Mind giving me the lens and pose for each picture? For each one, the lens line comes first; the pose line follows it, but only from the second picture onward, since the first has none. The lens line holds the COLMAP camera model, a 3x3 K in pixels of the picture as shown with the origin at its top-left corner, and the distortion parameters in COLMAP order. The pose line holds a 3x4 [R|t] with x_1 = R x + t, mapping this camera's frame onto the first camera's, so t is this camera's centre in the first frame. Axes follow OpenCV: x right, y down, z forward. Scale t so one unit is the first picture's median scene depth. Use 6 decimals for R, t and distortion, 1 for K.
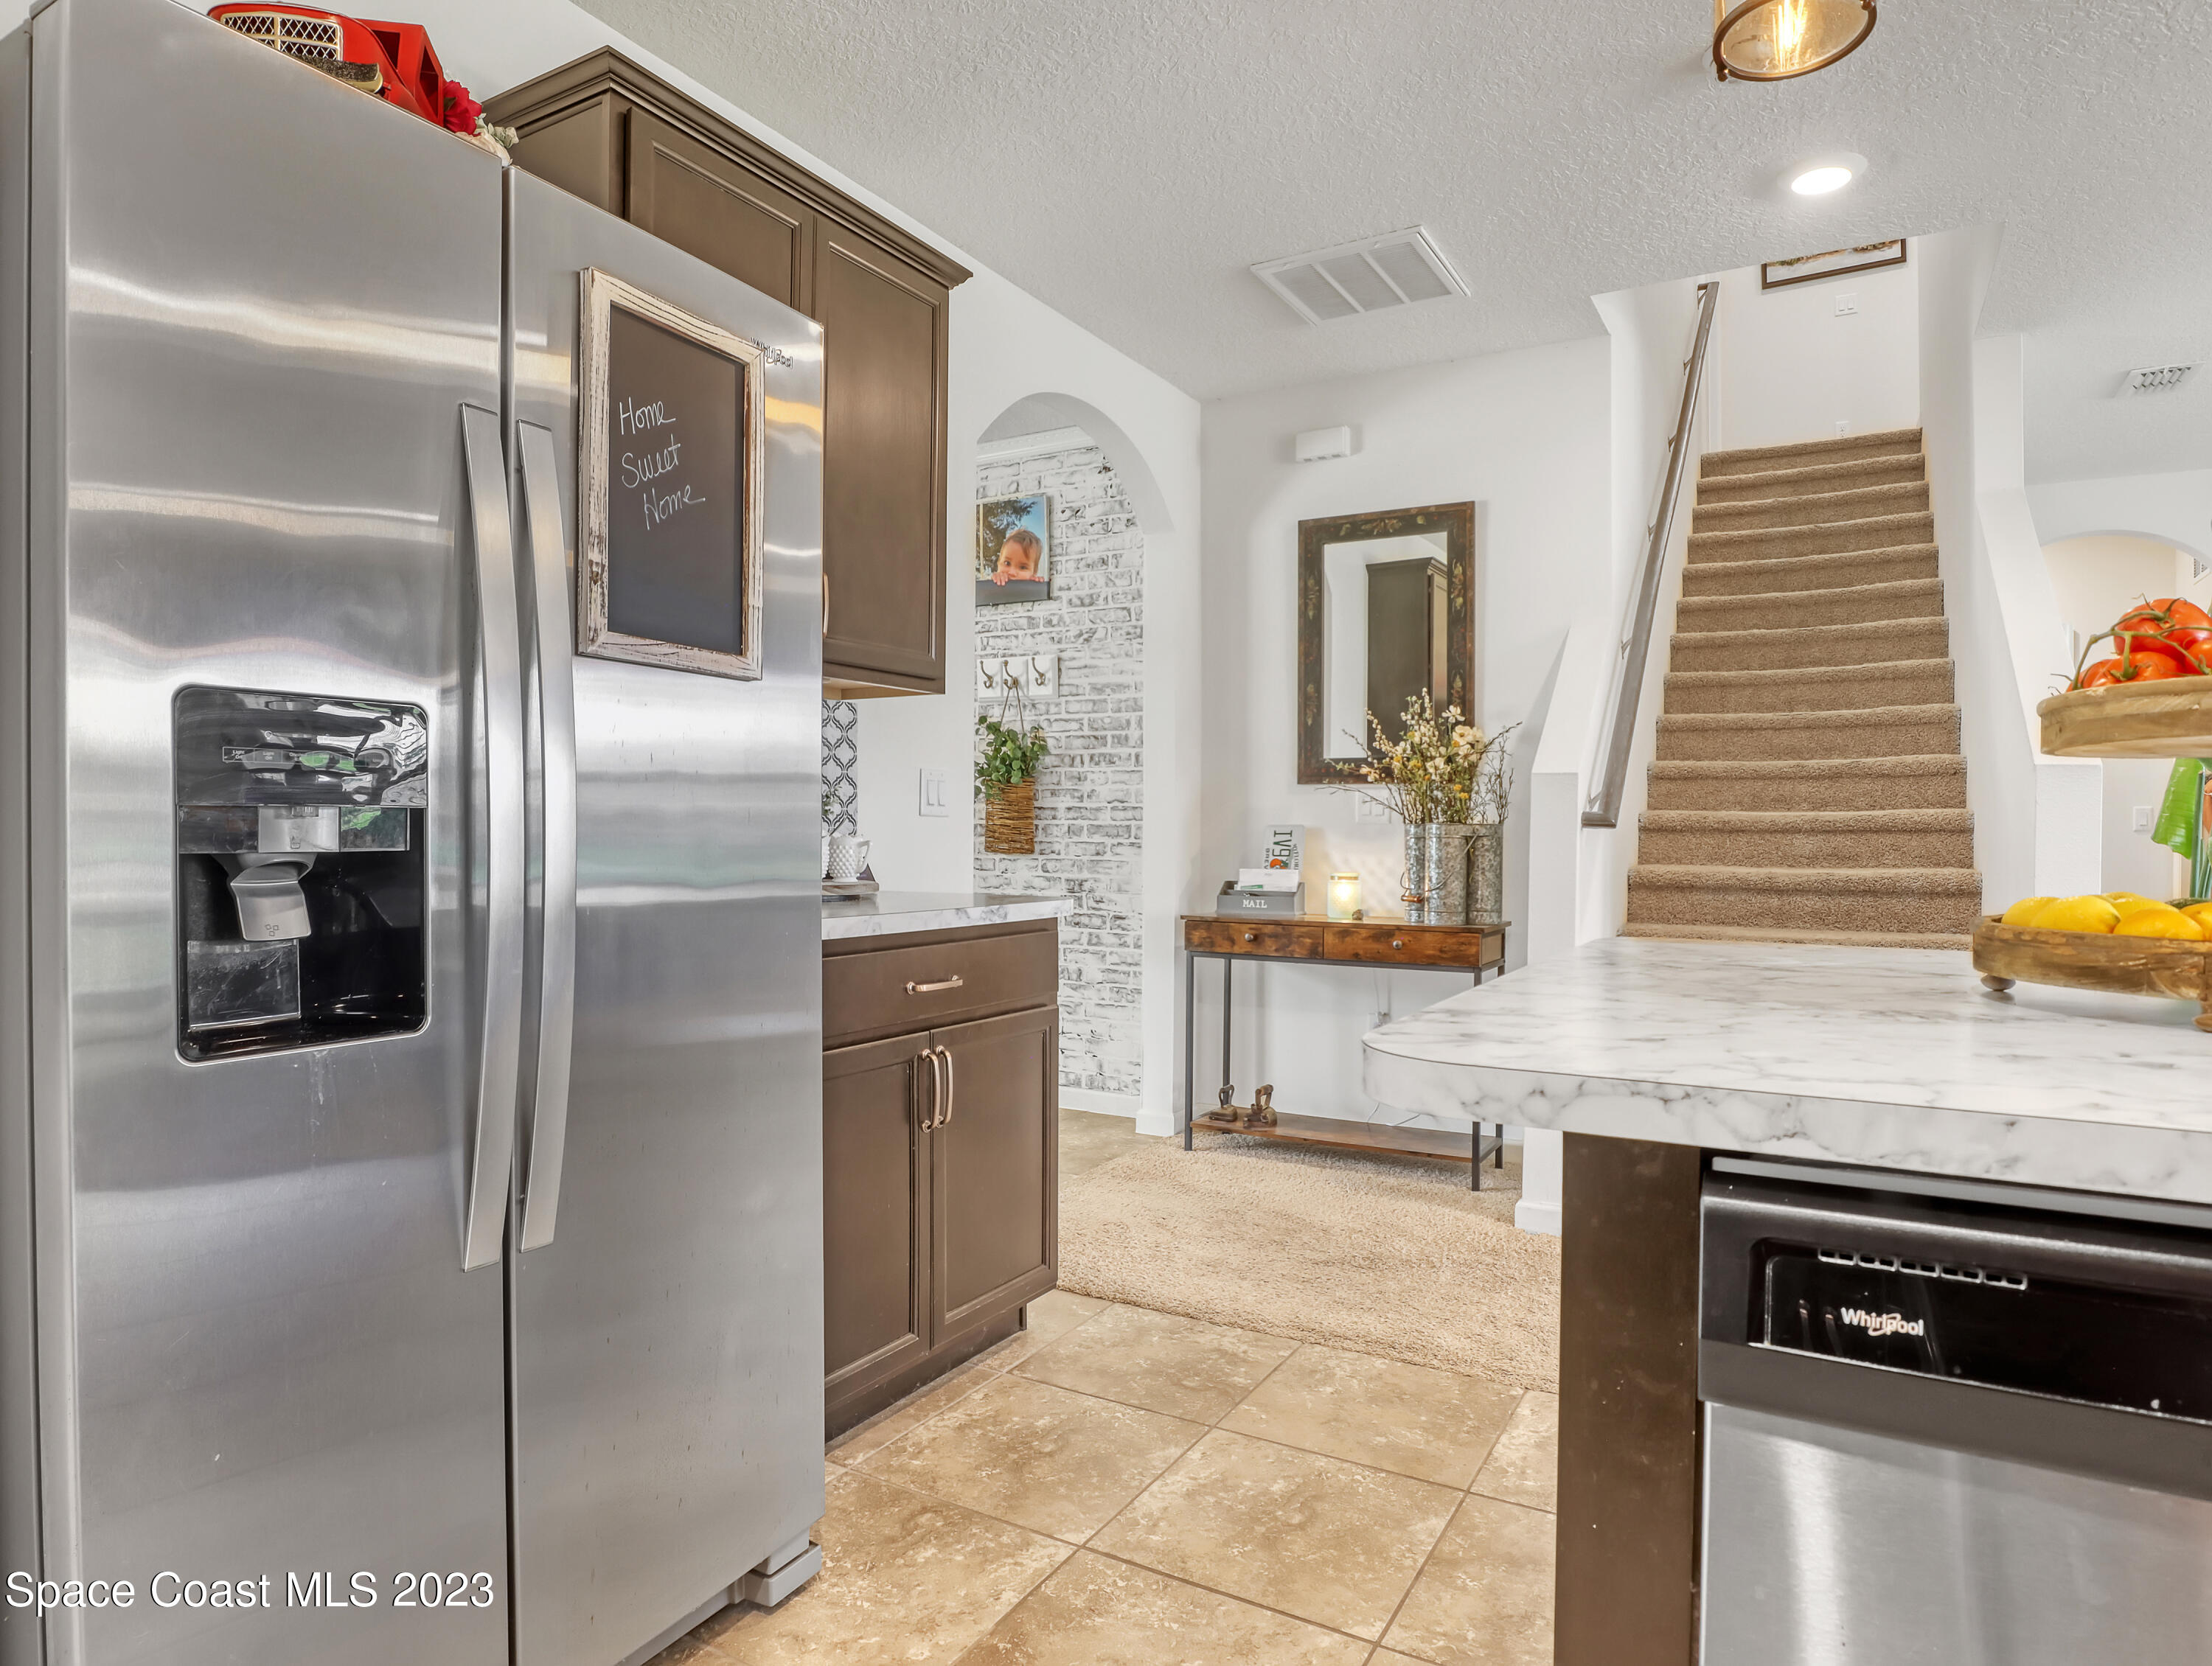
lens RADIAL K [[1316.6, 0, 1112.9], [0, 1316.6, 831.9], [0, 0, 1]] dist [-0.032006, 0.010823]
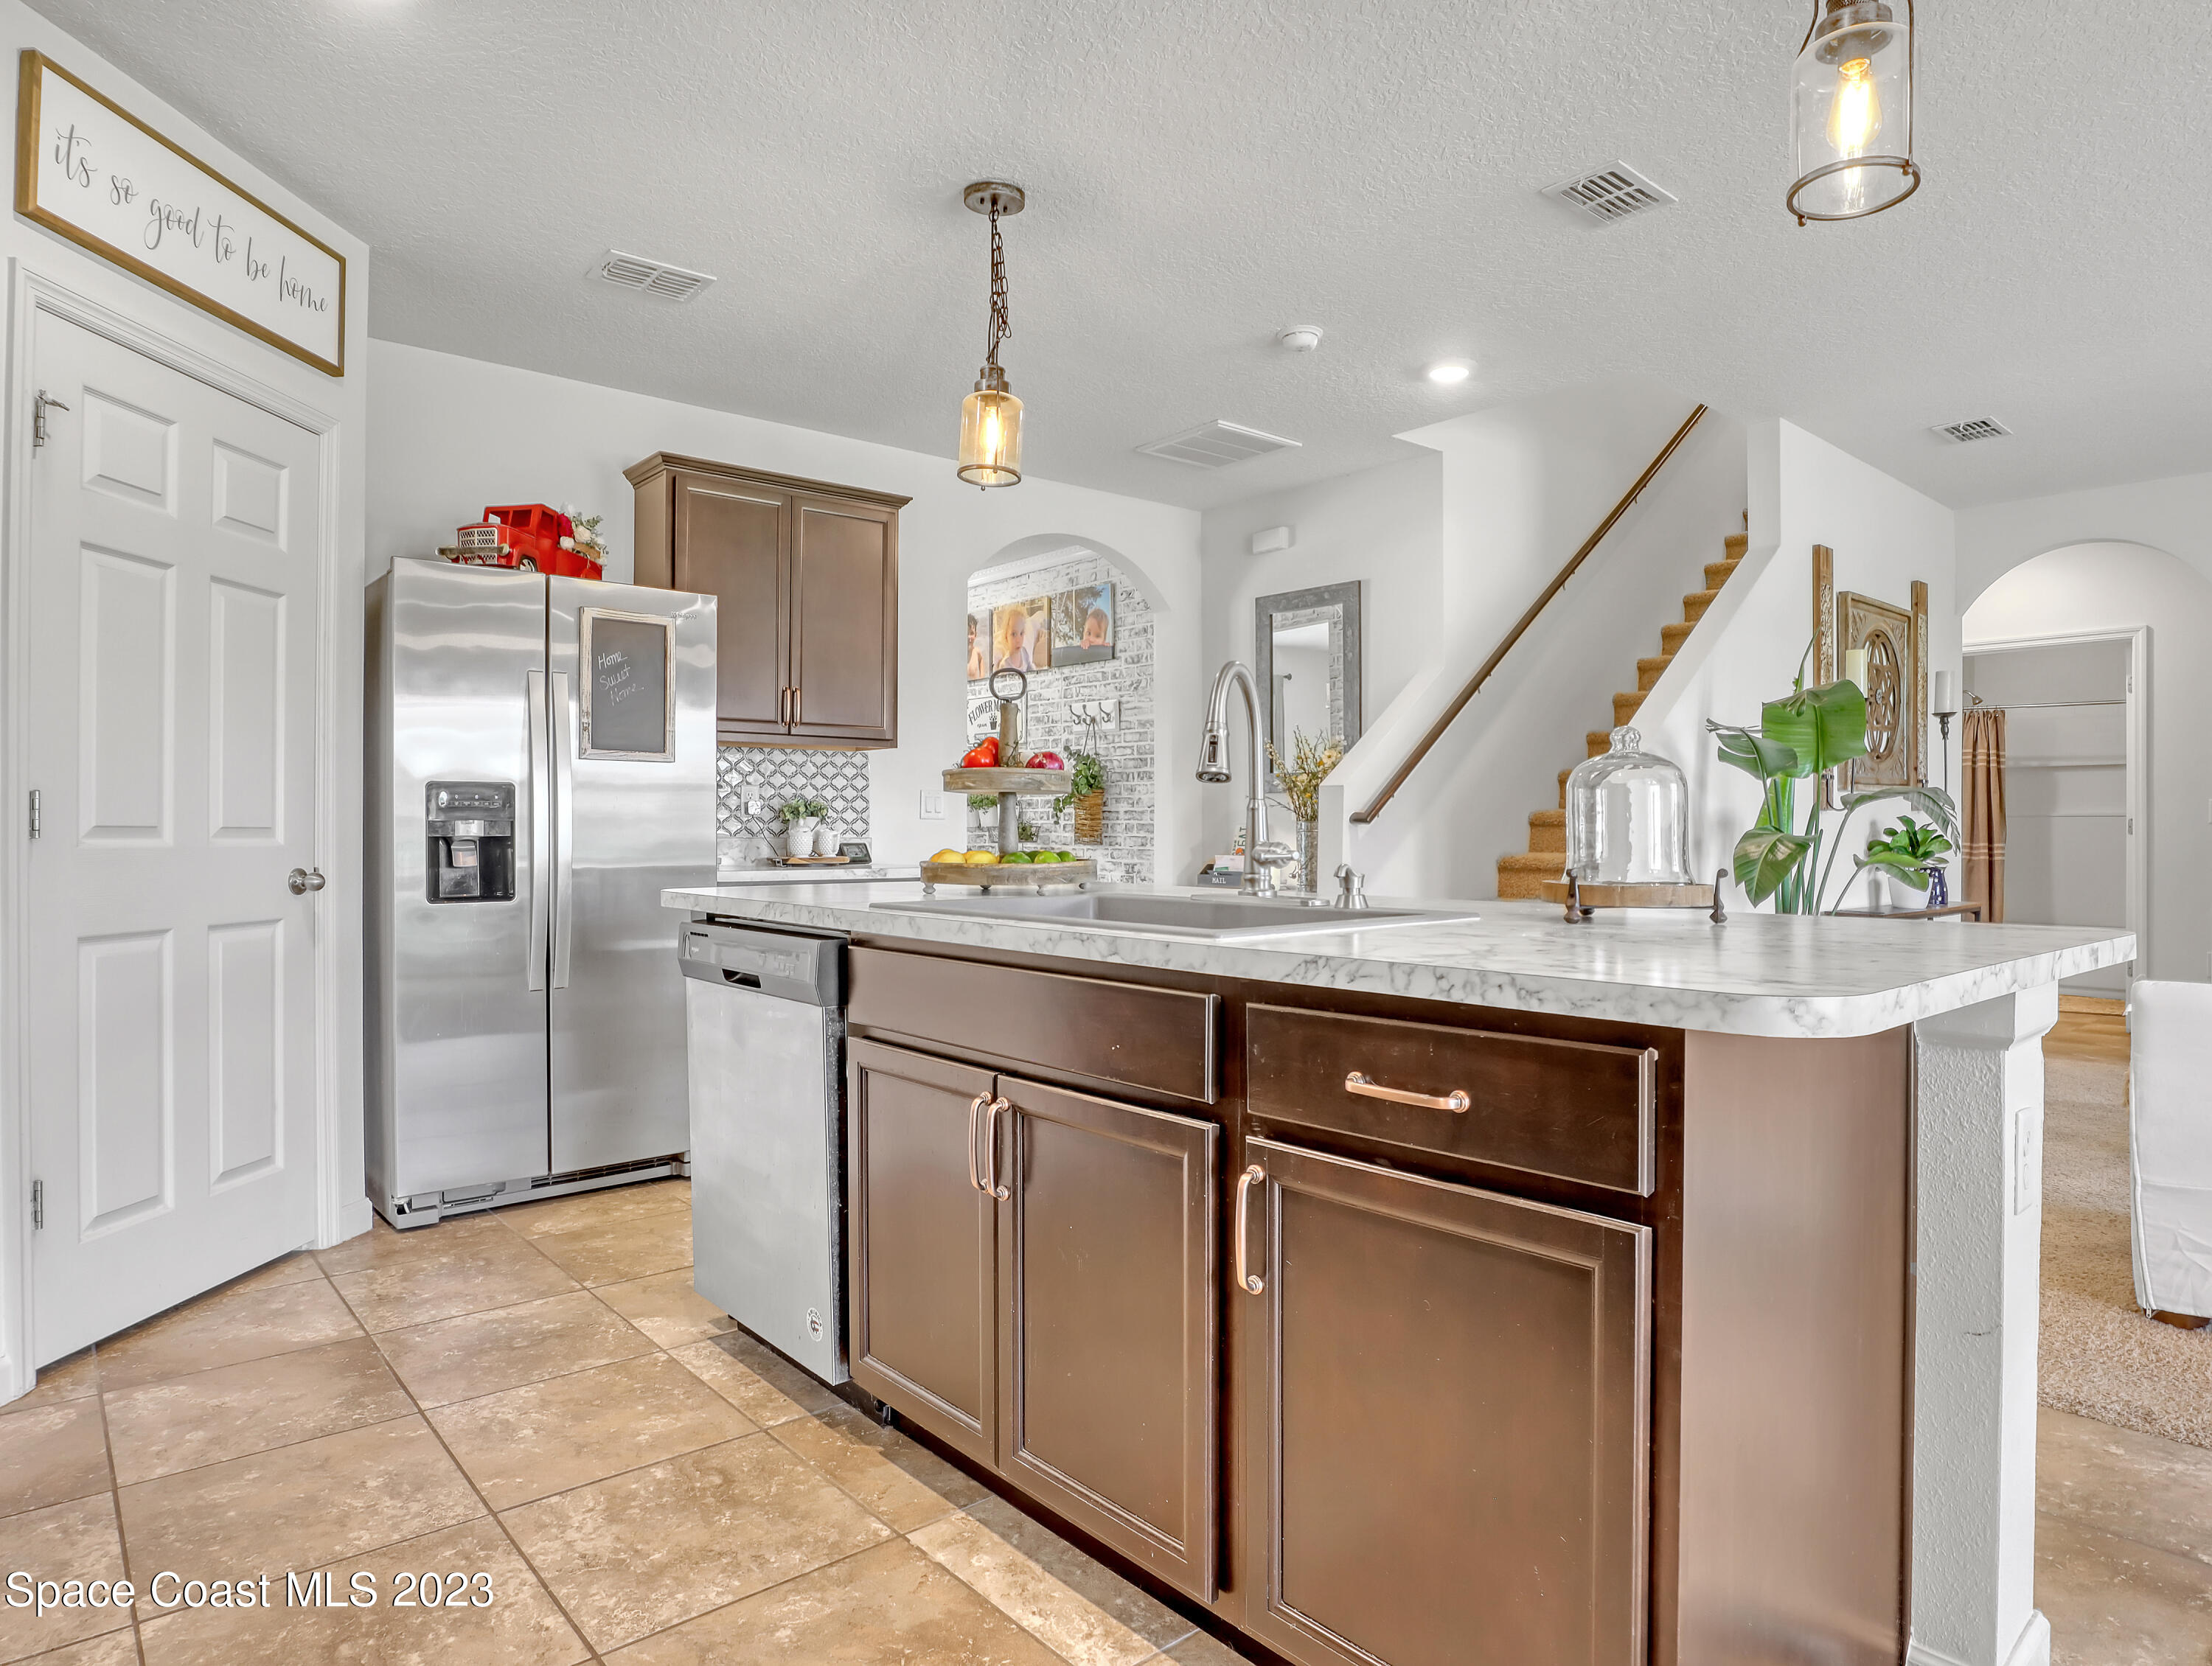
lens RADIAL K [[1316.6, 0, 1094.4], [0, 1316.6, 833.9], [0, 0, 1]] dist [-0.032006, 0.010823]
pose [[0.946361, -0.004790, -0.323075, 0.450502], [0.005181, 0.999987, 0.000350, 0.005099], [0.323069, -0.002005, 0.946373, -0.361131]]
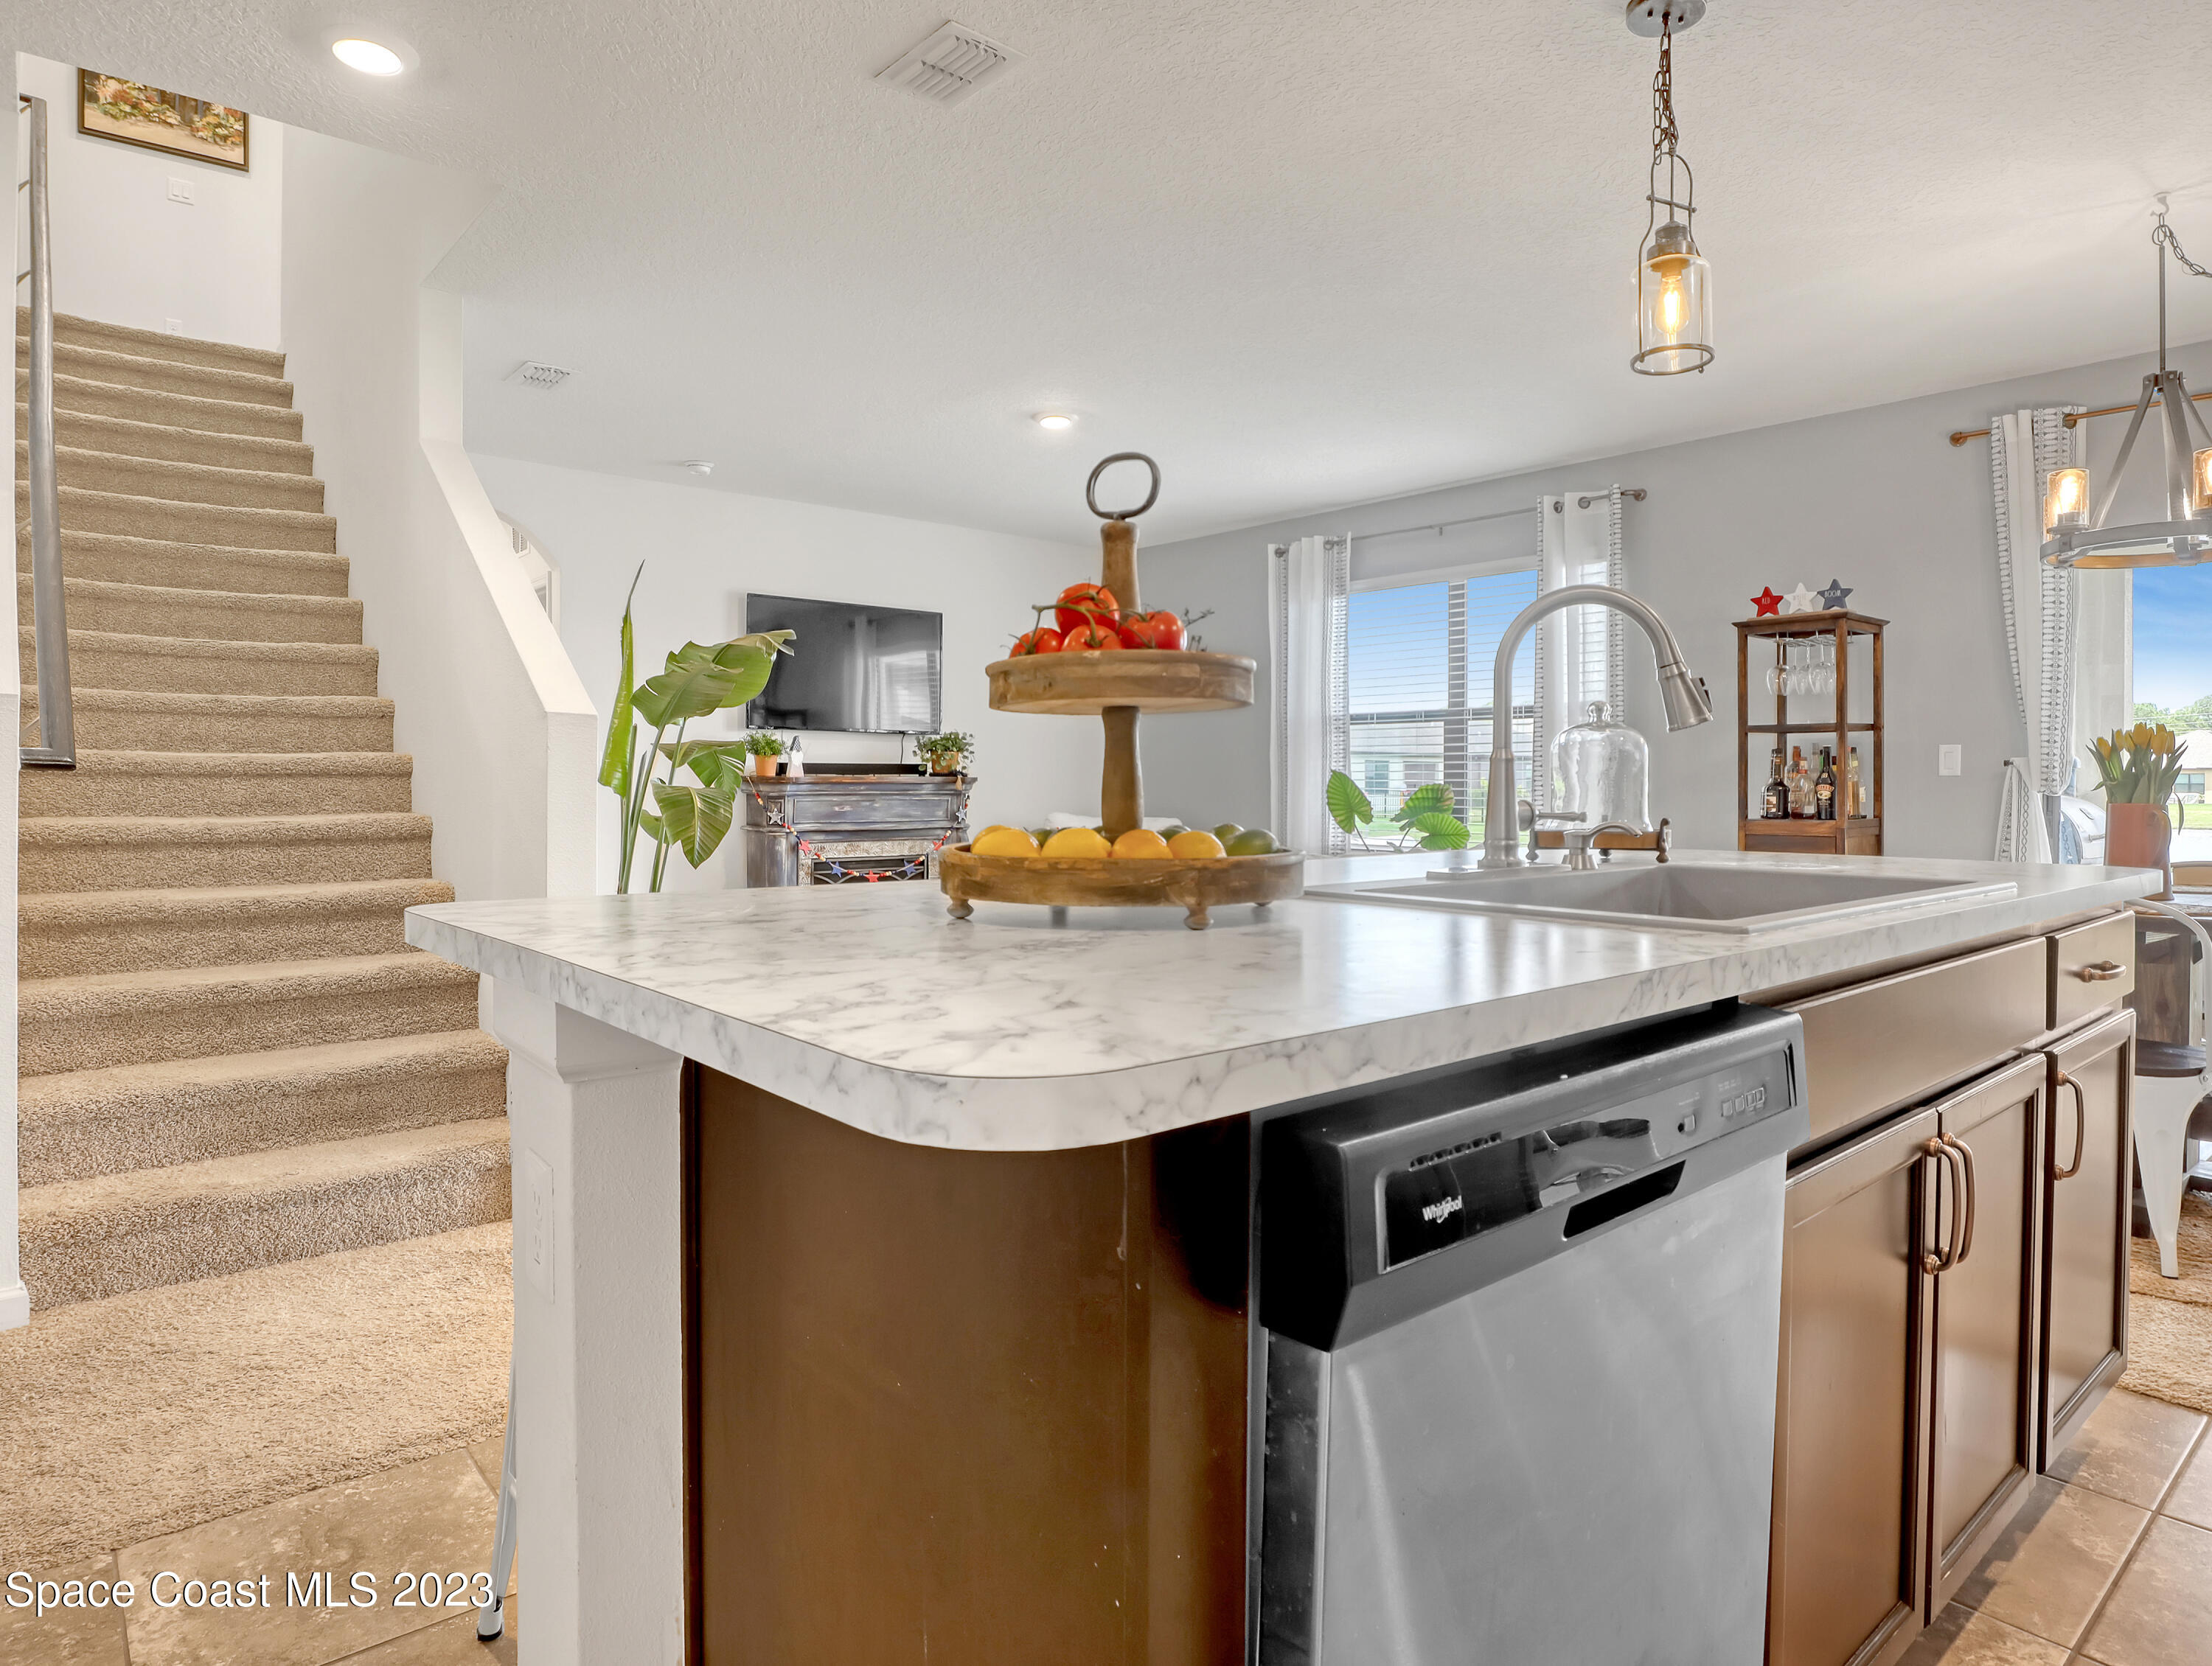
lens RADIAL K [[1316.6, 0, 1080.3], [0, 1316.6, 786.8], [0, 0, 1]] dist [-0.032006, 0.010823]
pose [[0.344411, -0.007284, 0.938791, -0.098082], [0.000191, 0.999970, 0.007689, 0.000830], [-0.938819, -0.002469, 0.344403, 0.155499]]
